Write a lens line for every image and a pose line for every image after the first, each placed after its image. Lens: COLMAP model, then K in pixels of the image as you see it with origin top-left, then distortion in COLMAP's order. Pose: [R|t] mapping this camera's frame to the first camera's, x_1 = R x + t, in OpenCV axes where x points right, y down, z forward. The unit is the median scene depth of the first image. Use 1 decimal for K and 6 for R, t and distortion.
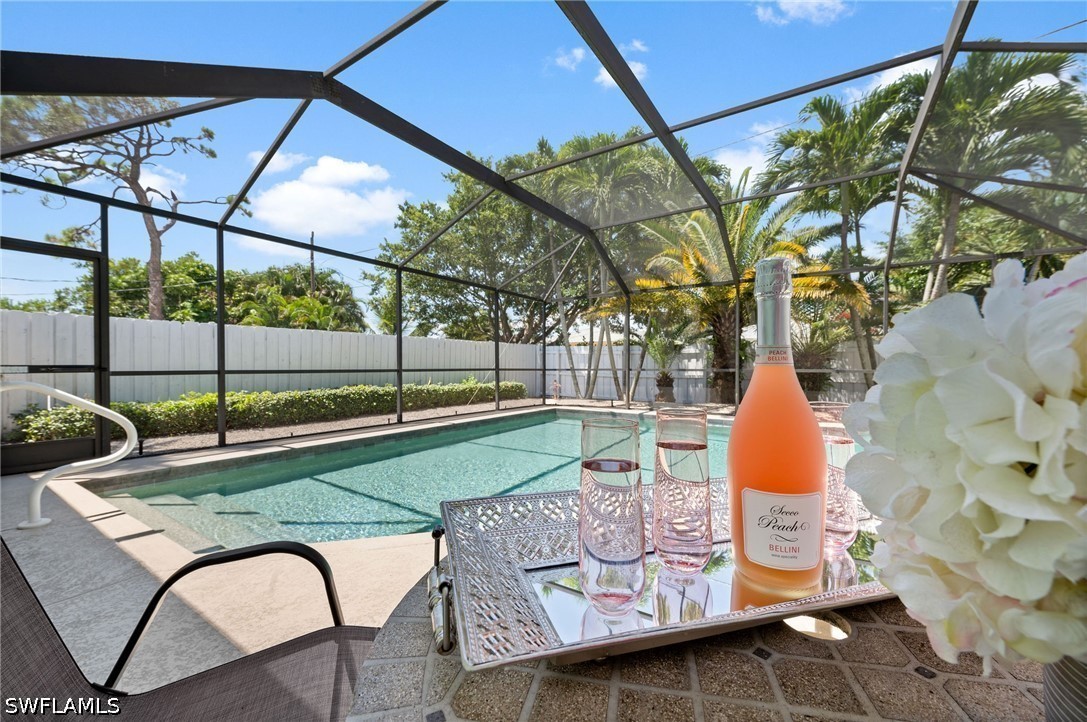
lens RADIAL K [[427.9, 0, 545.0], [0, 427.9, 366.1], [0, 0, 1]] dist [0.001623, 0.000099]
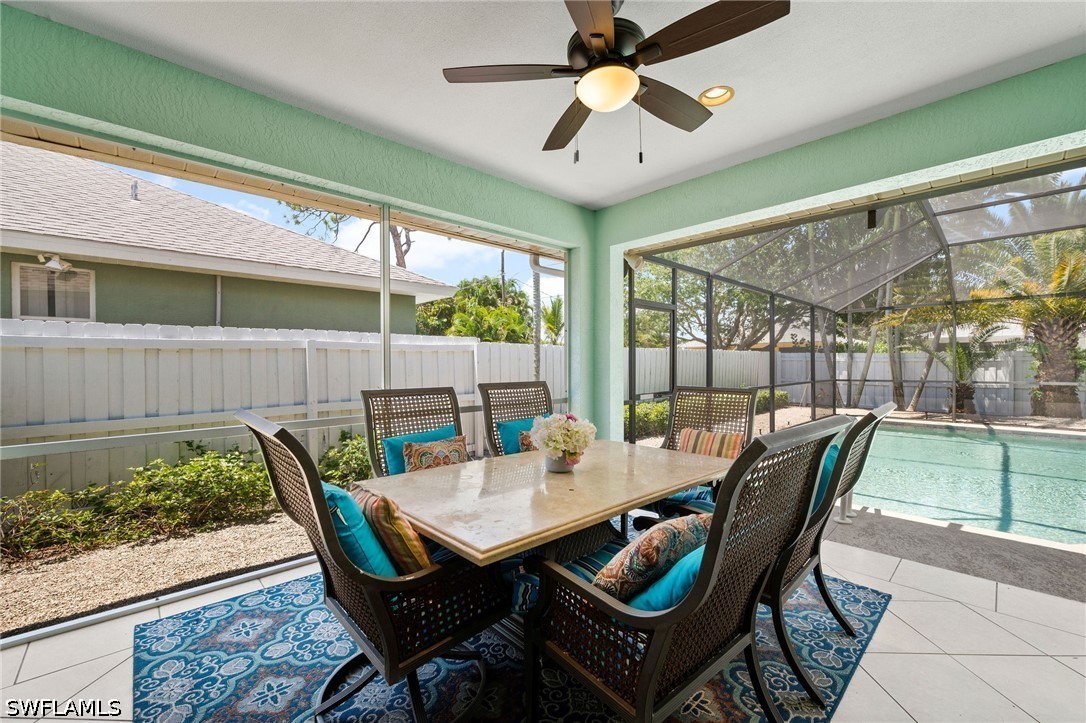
lens RADIAL K [[440.0, 0, 543.0], [0, 440.0, 361.5], [0, 0, 1]] dist [-0.037886, -0.000026]
pose [[0.973547, -0.005505, -0.228423, -0.512782], [0.003385, 0.999947, -0.009674, -0.030872], [0.228464, 0.008645, 0.973514, -0.159101]]
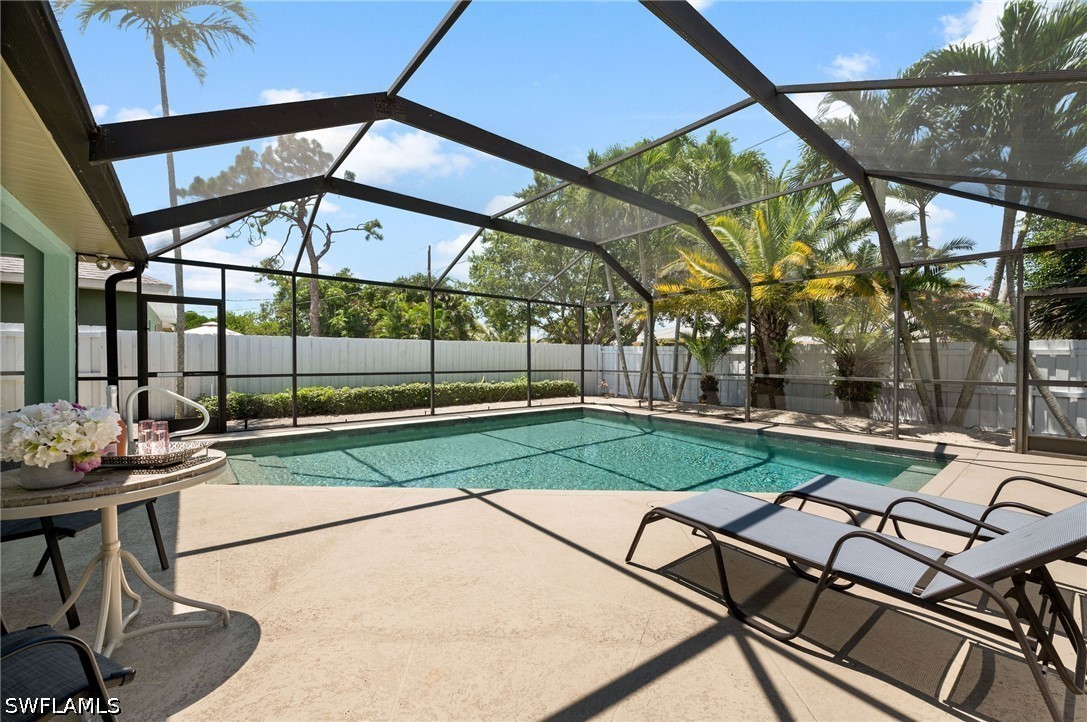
lens RADIAL K [[432.7, 0, 543.5], [0, 432.7, 361.0], [0, 0, 1]] dist [-0.002140, -0.000104]
pose [[0.956365, 0.004601, -0.292138, 0.251192], [-0.003595, 0.999986, 0.003979, -0.022389], [0.292152, -0.002755, 0.956368, -0.077862]]
